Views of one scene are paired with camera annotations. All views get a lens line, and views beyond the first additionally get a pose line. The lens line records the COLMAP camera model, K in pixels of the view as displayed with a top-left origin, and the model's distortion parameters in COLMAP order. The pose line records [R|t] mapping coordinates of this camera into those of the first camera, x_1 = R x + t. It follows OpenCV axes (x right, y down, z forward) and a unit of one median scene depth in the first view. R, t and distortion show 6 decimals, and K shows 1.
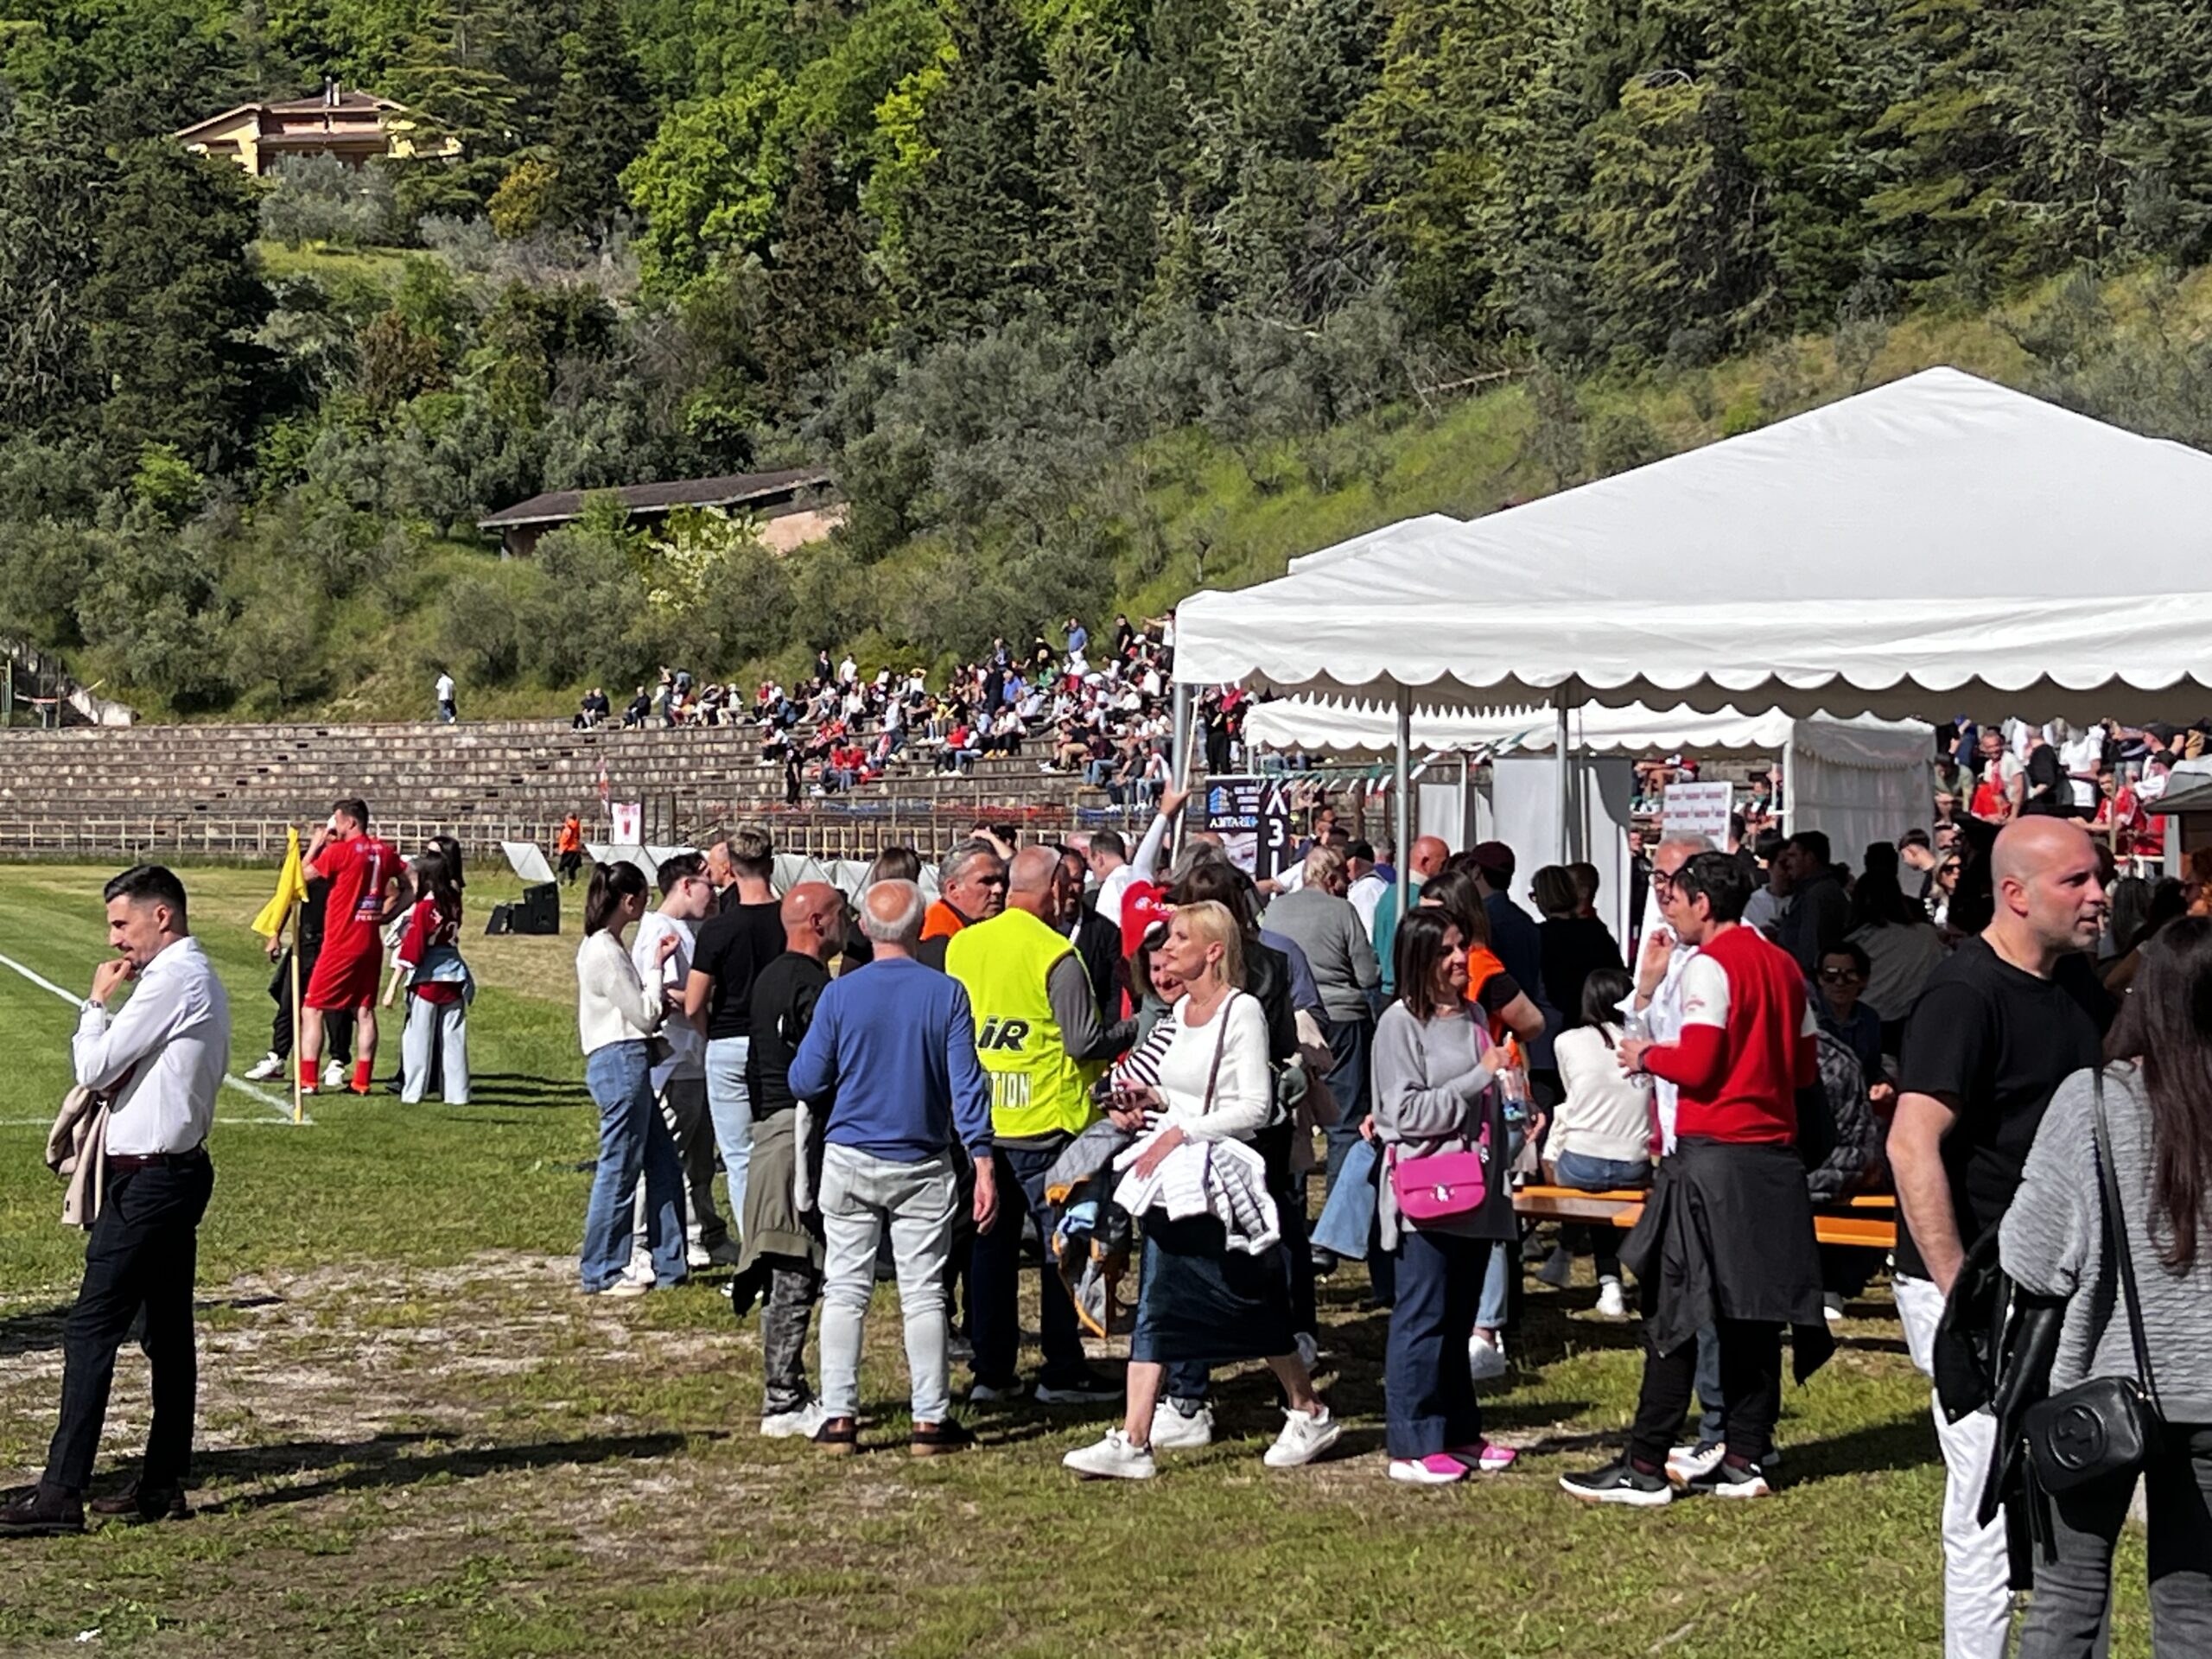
lens RADIAL K [[4496.5, 0, 1106.0], [0, 4496.5, 829.5], [0, 0, 1]] dist [0.078440, 0.166905]
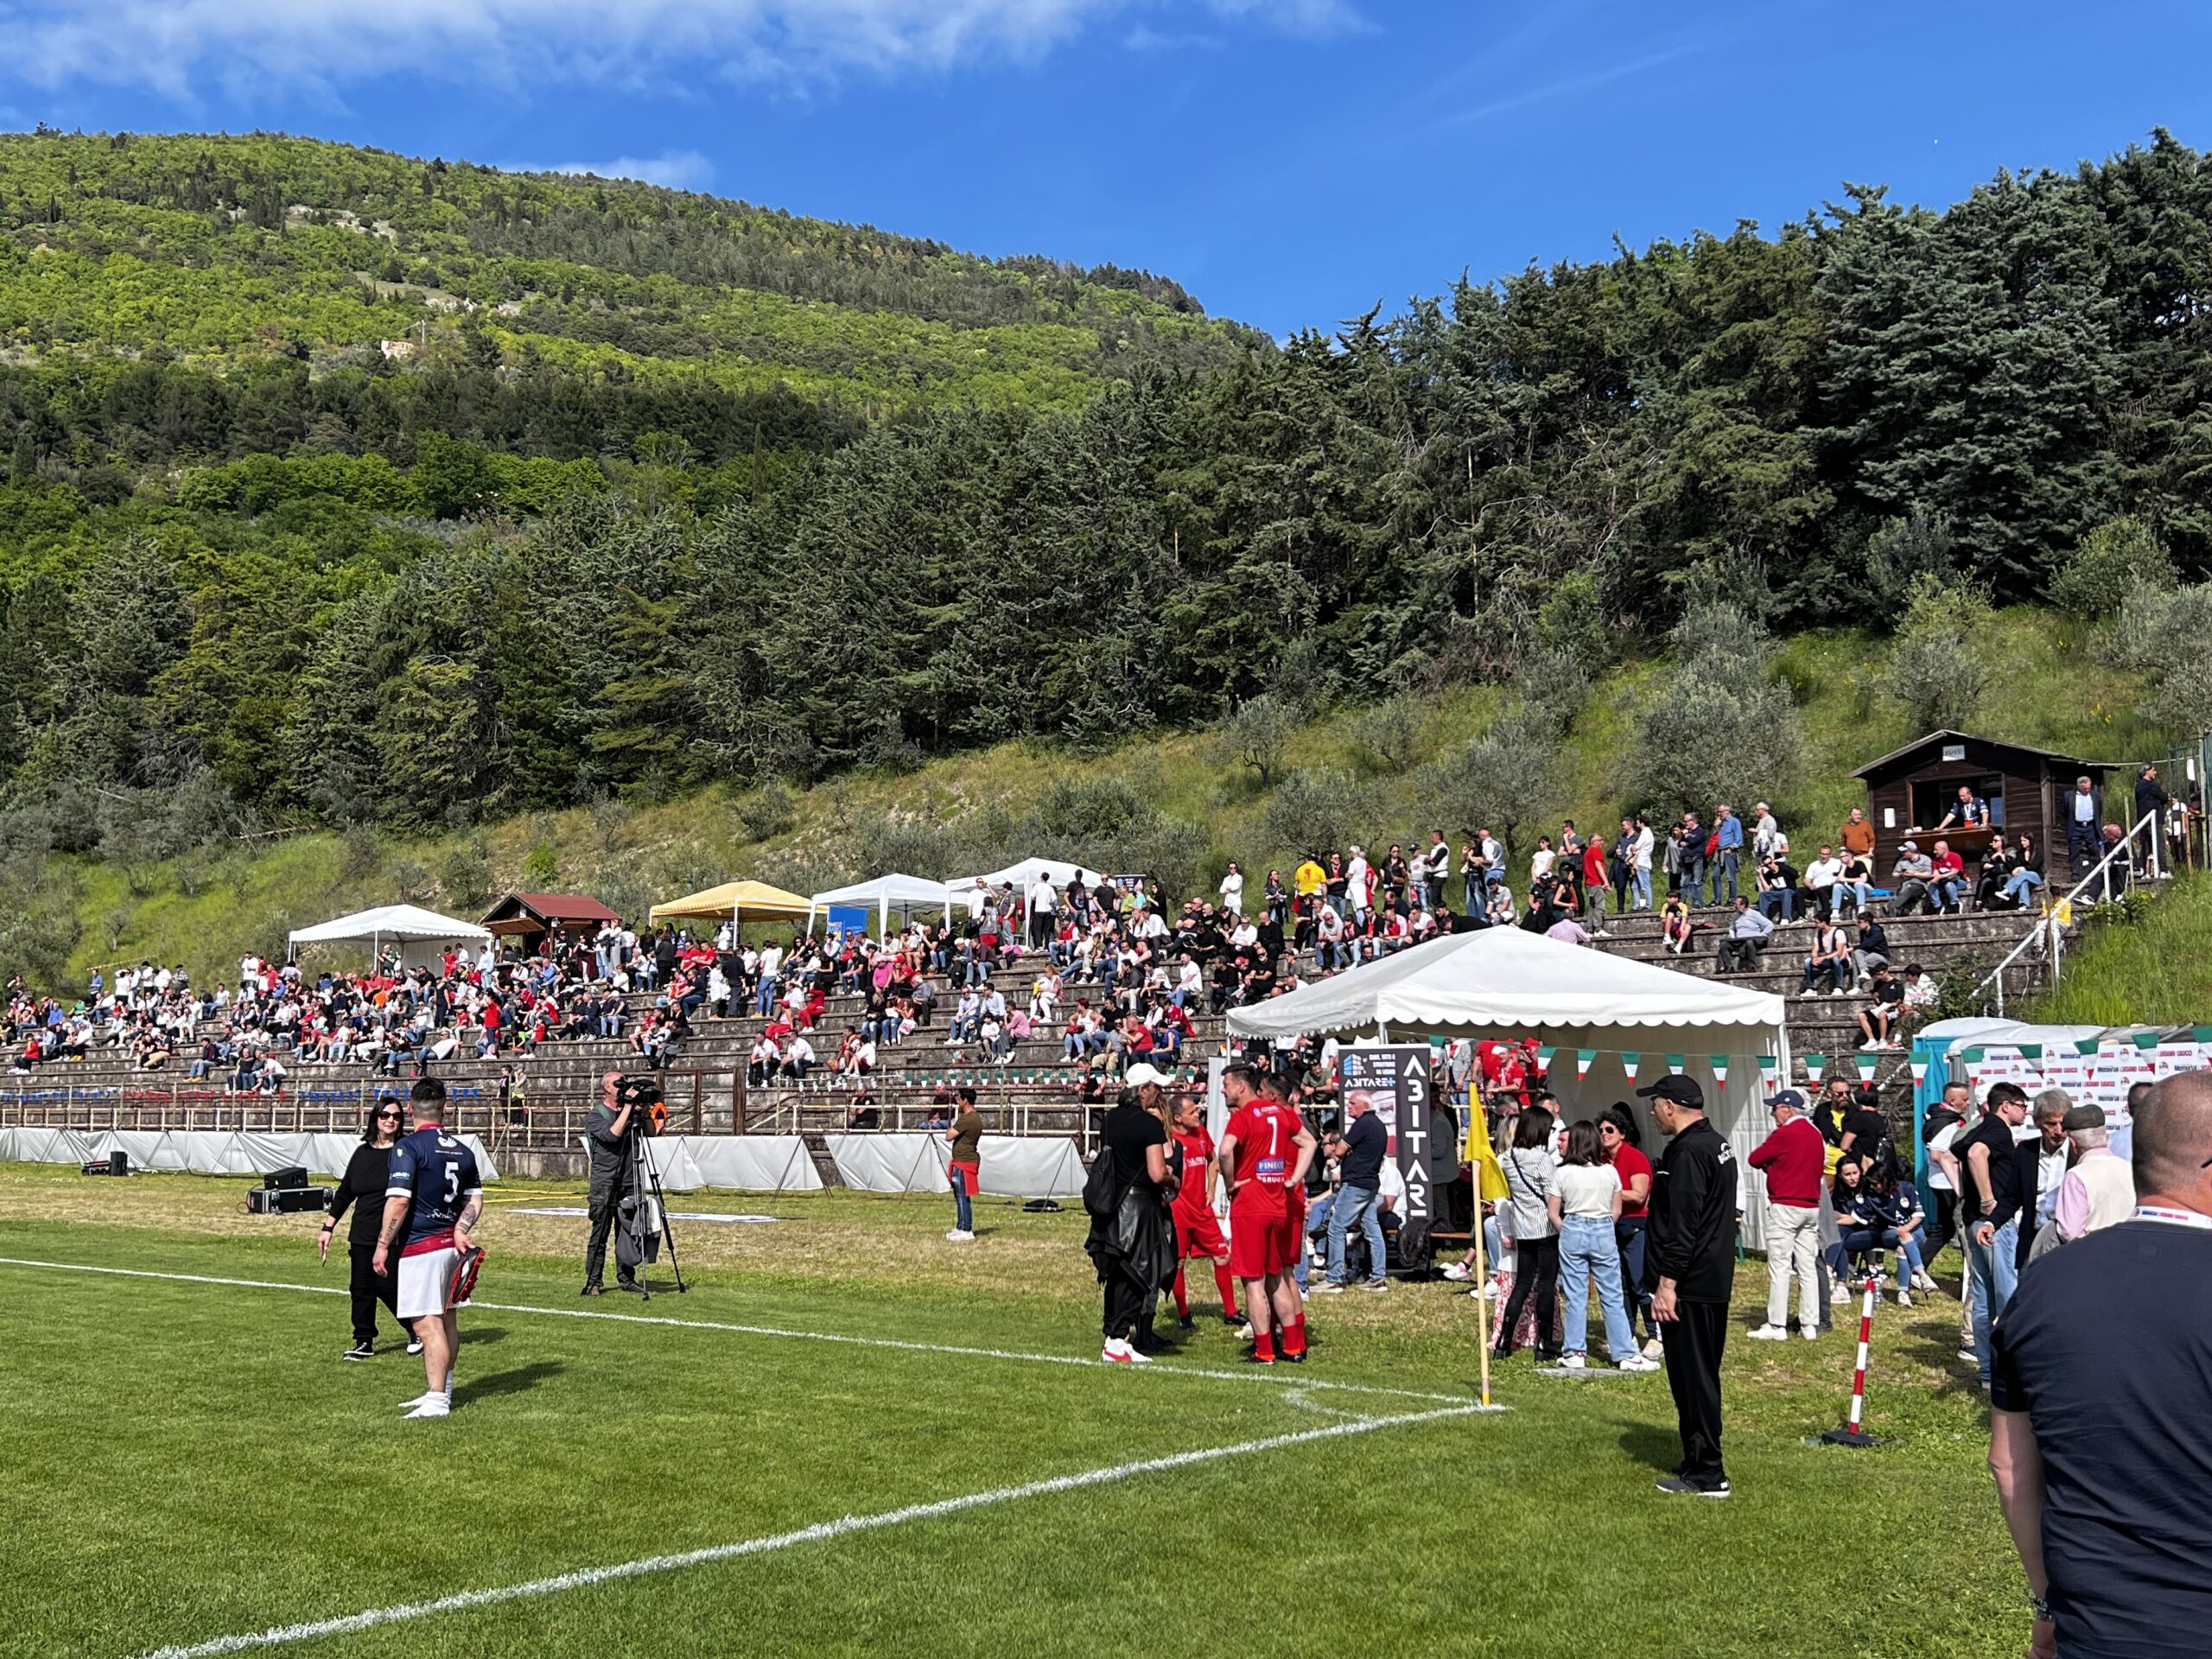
lens RADIAL K [[2292.5, 0, 1124.2], [0, 2292.5, 818.6], [0, 0, 1]] dist [0.203943, -0.608900]
pose [[0.857542, 0.052415, 0.511737, -0.101446], [0.010656, 0.992772, -0.119542, 0.000391], [-0.514304, 0.107965, 0.850785, 0.132082]]
